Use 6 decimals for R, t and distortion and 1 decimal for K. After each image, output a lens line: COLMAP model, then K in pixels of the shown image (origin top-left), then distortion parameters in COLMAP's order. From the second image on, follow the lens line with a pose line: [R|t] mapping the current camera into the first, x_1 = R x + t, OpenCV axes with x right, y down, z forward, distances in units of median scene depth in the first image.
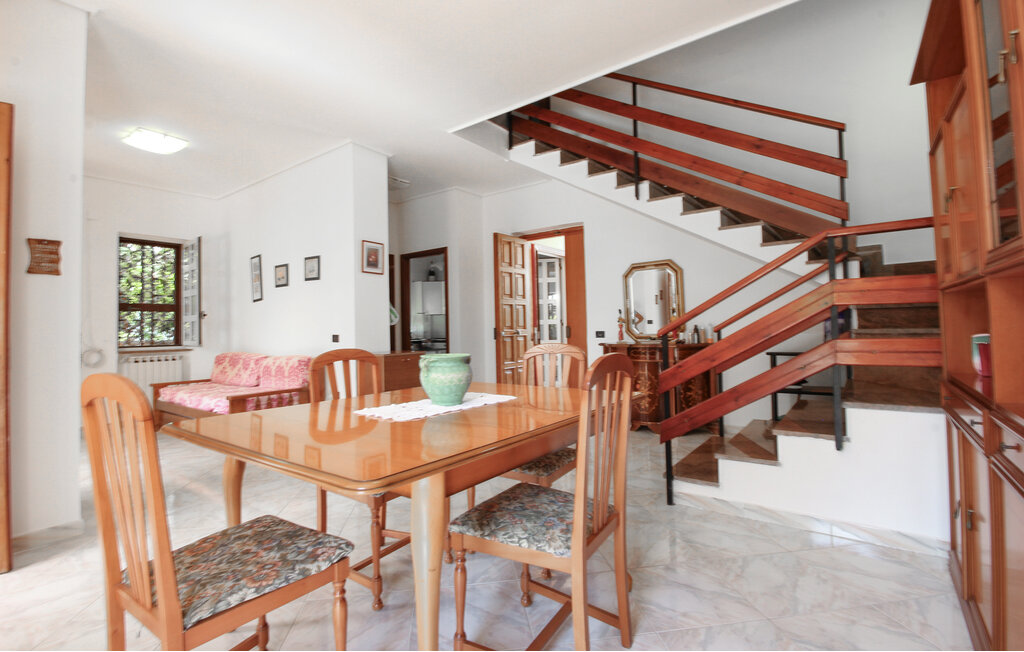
lens RADIAL K [[472.5, 0, 512.0], [0, 472.5, 326.0], [0, 0, 1]] dist [0.000113, -0.000036]
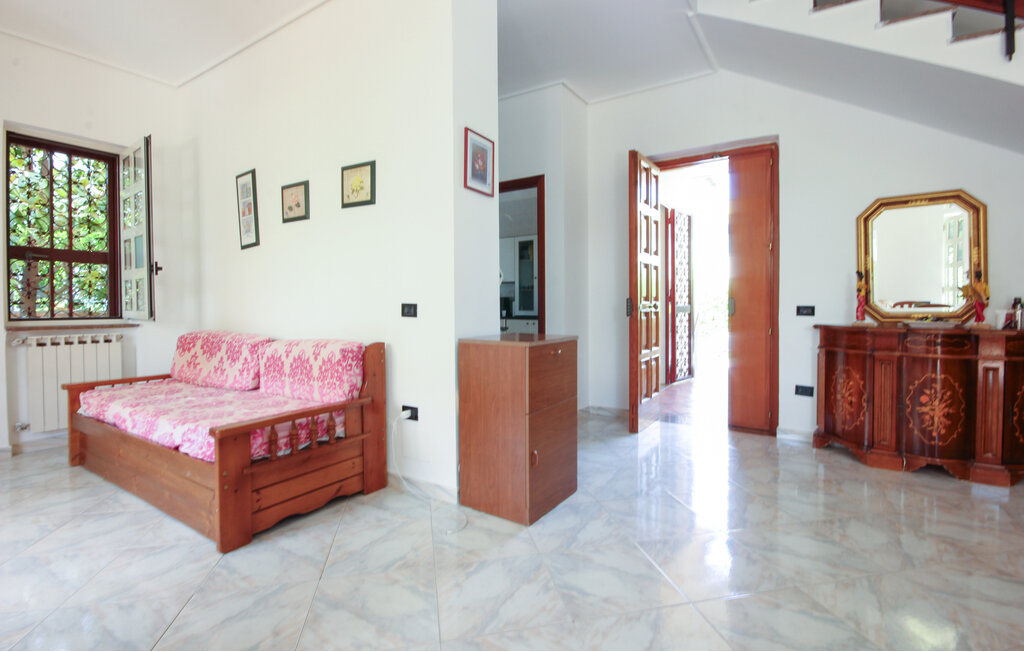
lens RADIAL K [[467.5, 0, 512.0], [0, 467.5, 326.0], [0, 0, 1]] dist [0.002969, -0.007918]
pose [[0.997447, 0.013725, 0.070085, -0.252462], [-0.017104, 0.998709, 0.047838, 0.014403], [-0.069338, -0.048915, 0.996393, 0.388096]]
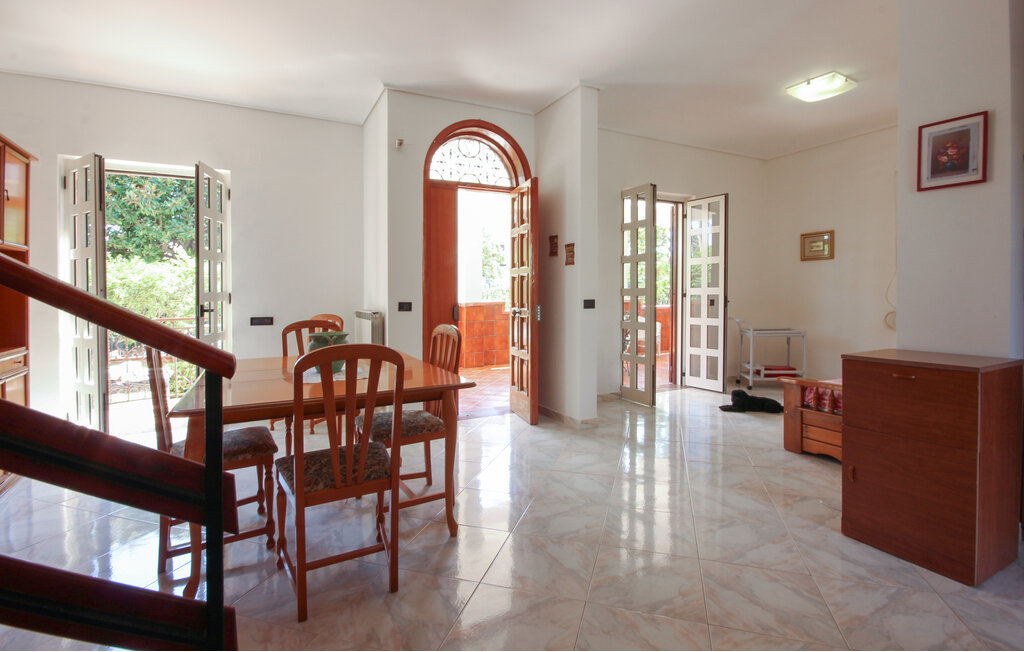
lens RADIAL K [[472.5, 0, 512.0], [0, 472.5, 326.0], [0, 0, 1]] dist [0.000113, -0.000036]
pose [[-0.419342, 0.091053, -0.903250, 0.283446], [0.025396, 0.995745, 0.088587, -0.022057], [0.907473, 0.014209, -0.419870, 0.693354]]
